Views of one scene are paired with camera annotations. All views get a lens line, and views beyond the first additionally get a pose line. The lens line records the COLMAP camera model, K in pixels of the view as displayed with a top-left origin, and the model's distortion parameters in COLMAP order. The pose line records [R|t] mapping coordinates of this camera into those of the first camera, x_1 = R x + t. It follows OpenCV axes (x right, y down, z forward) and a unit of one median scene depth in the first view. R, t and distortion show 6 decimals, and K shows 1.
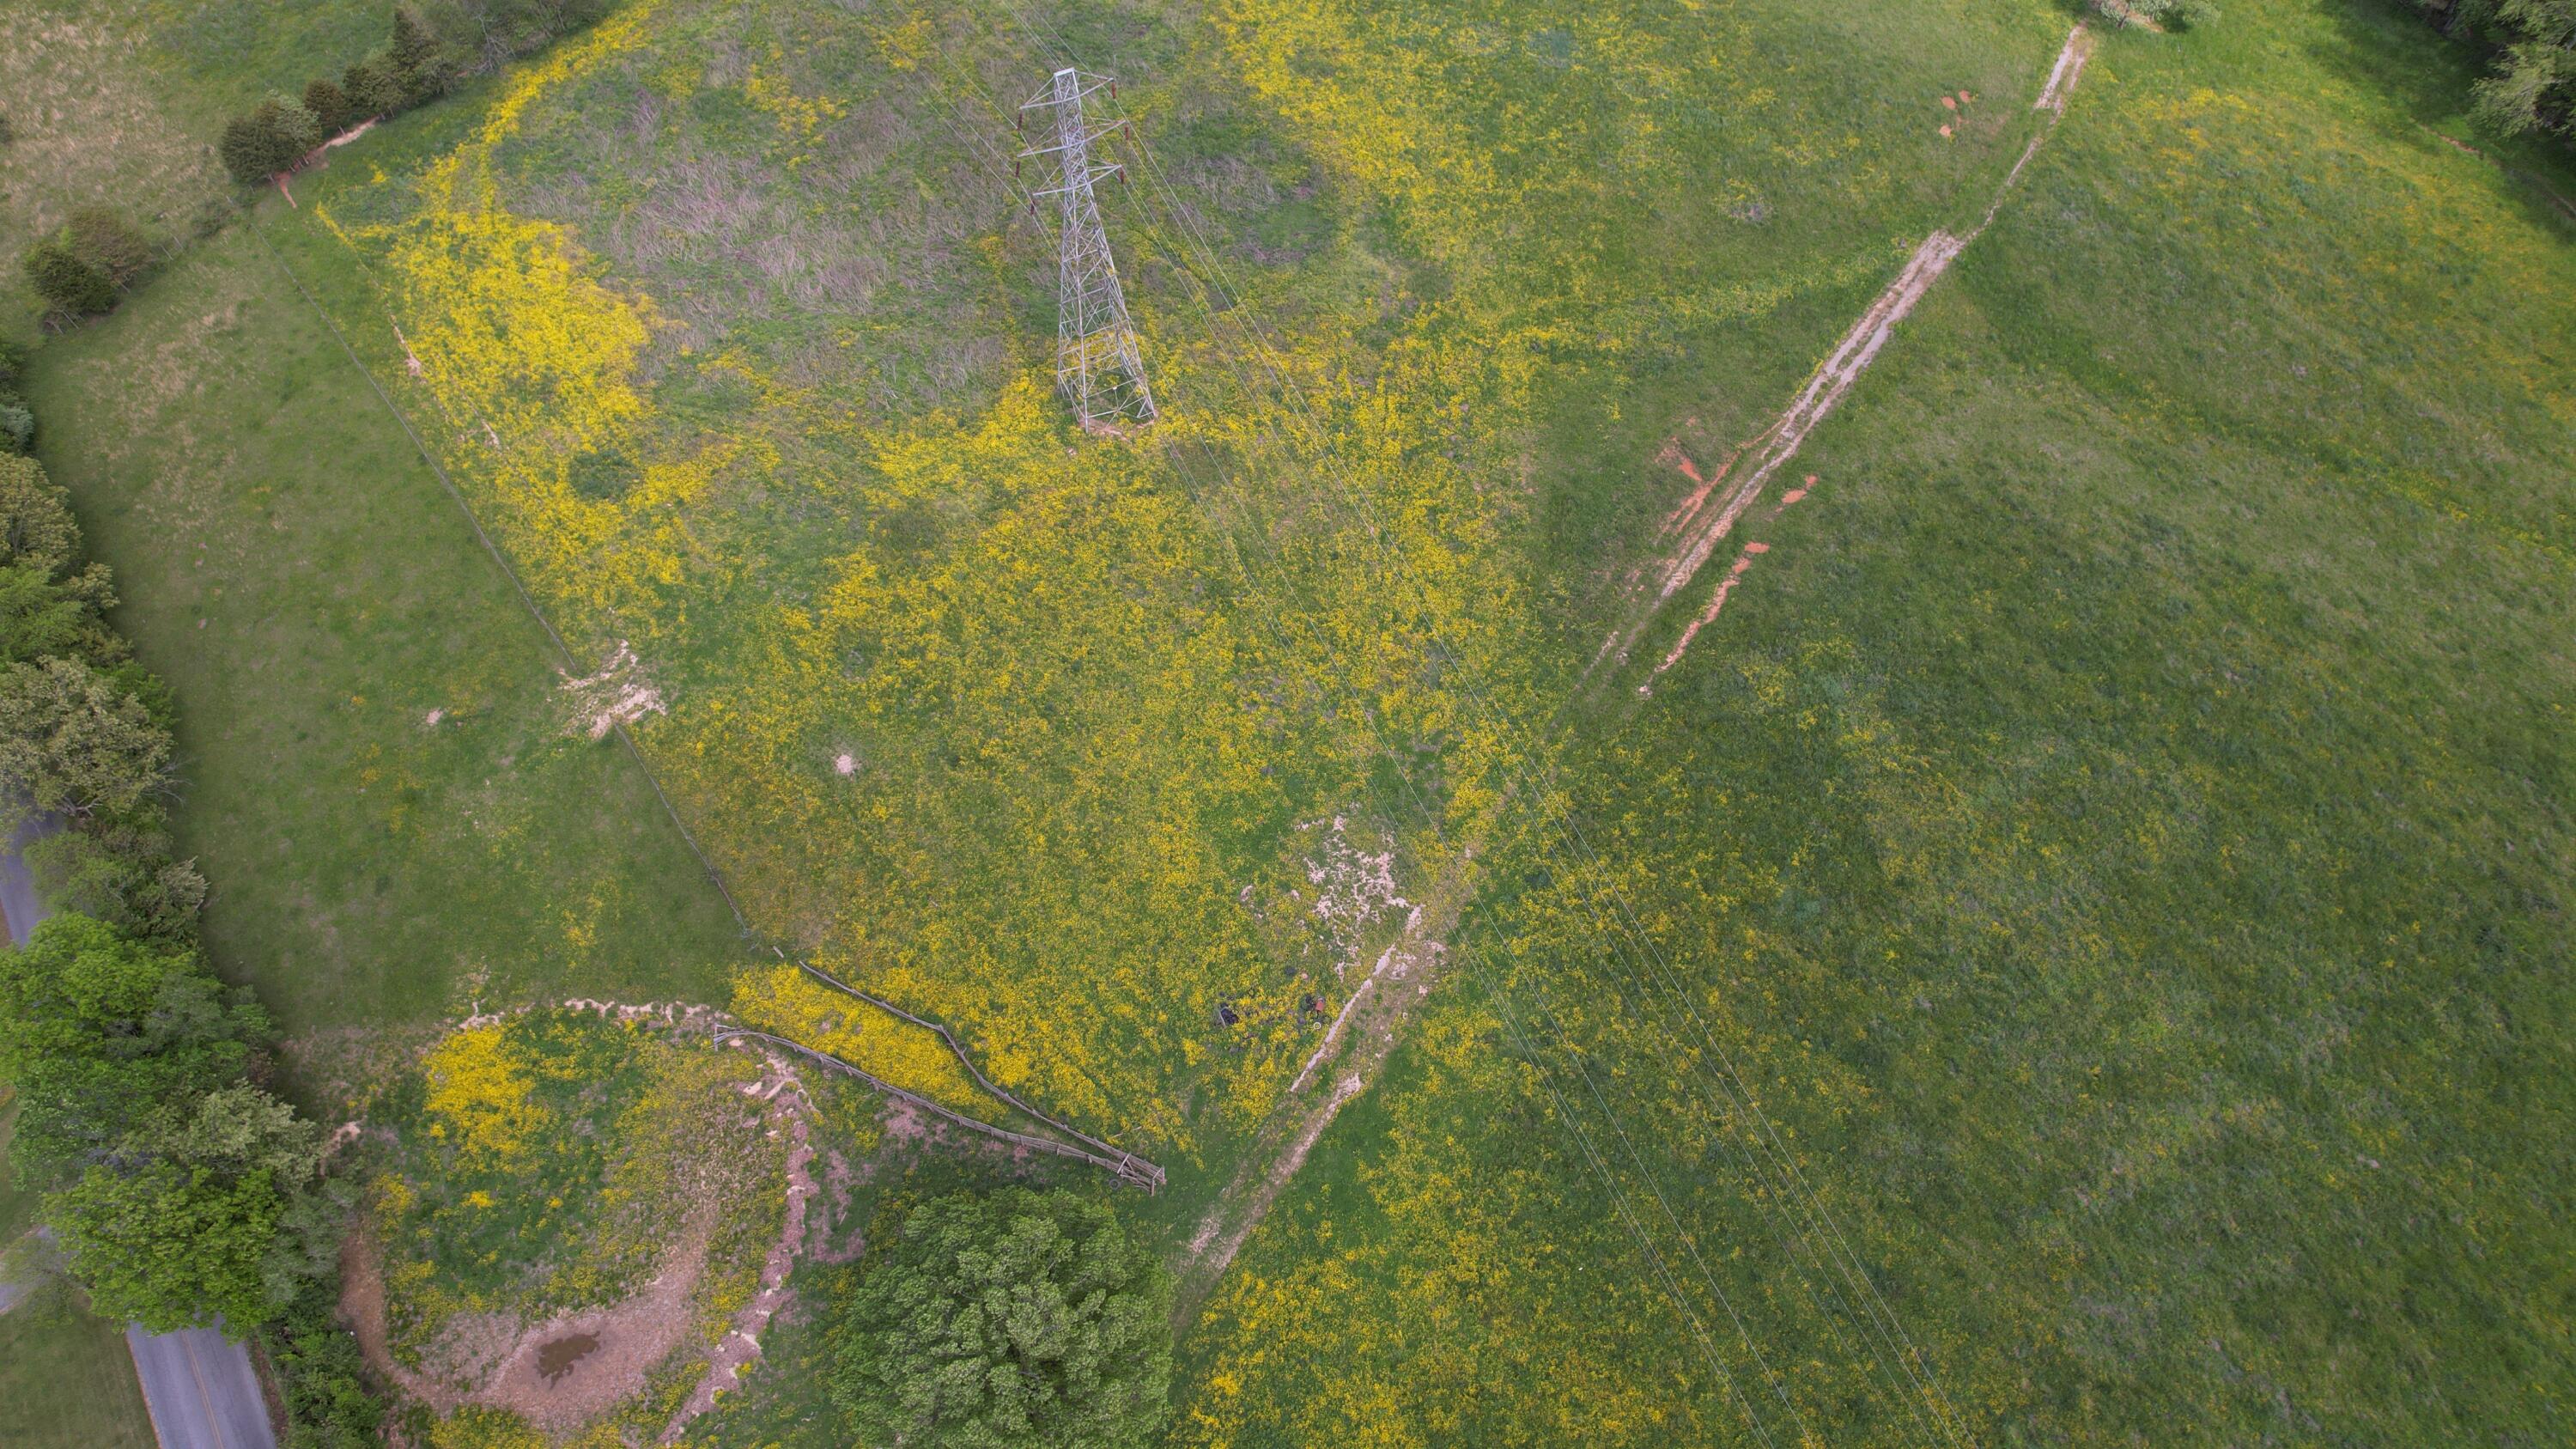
lens RADIAL K [[1648.7, 0, 1293.0], [0, 1648.7, 720.4], [0, 0, 1]] dist [-0.075963, 0.066472]
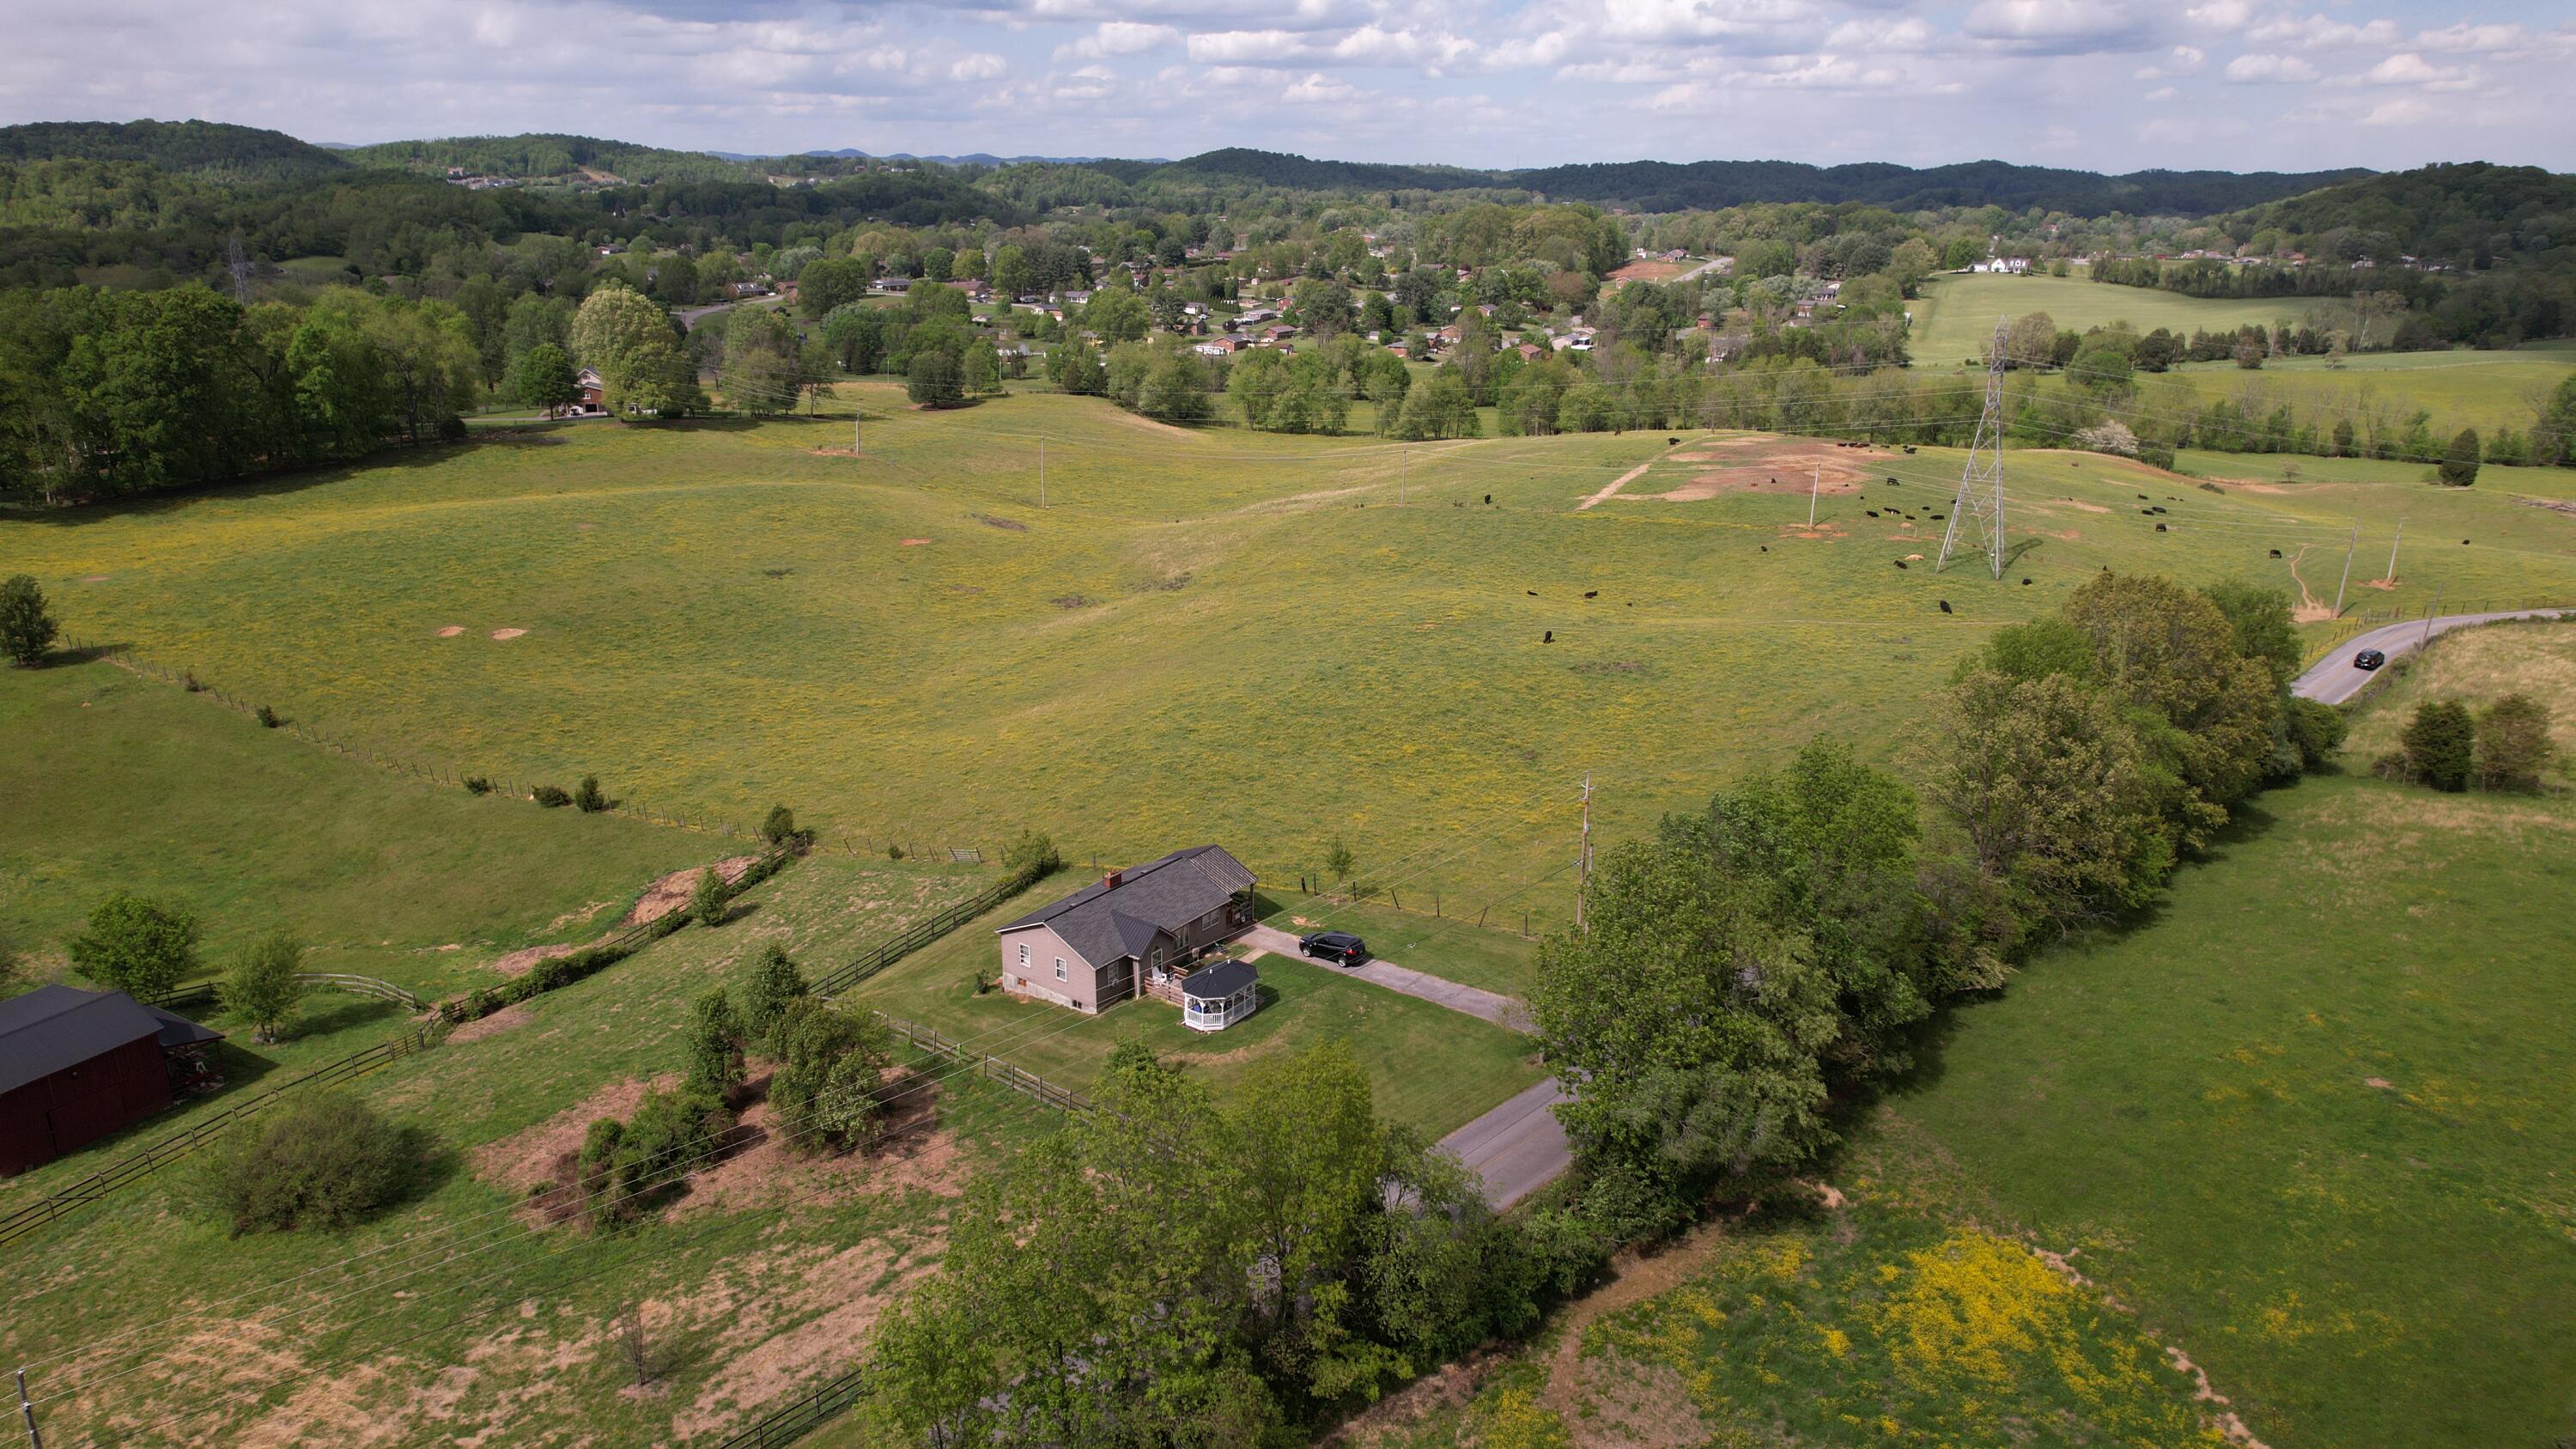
lens RADIAL K [[1648.7, 0, 1300.9], [0, 1648.7, 728.0], [0, 0, 1]] dist [-0.075963, 0.066472]
pose [[0.151470, 0.302185, -0.941138, -0.004224], [-0.835284, 0.548243, 0.041599, 0.301553], [0.528543, 0.779817, 0.335453, 0.467633]]
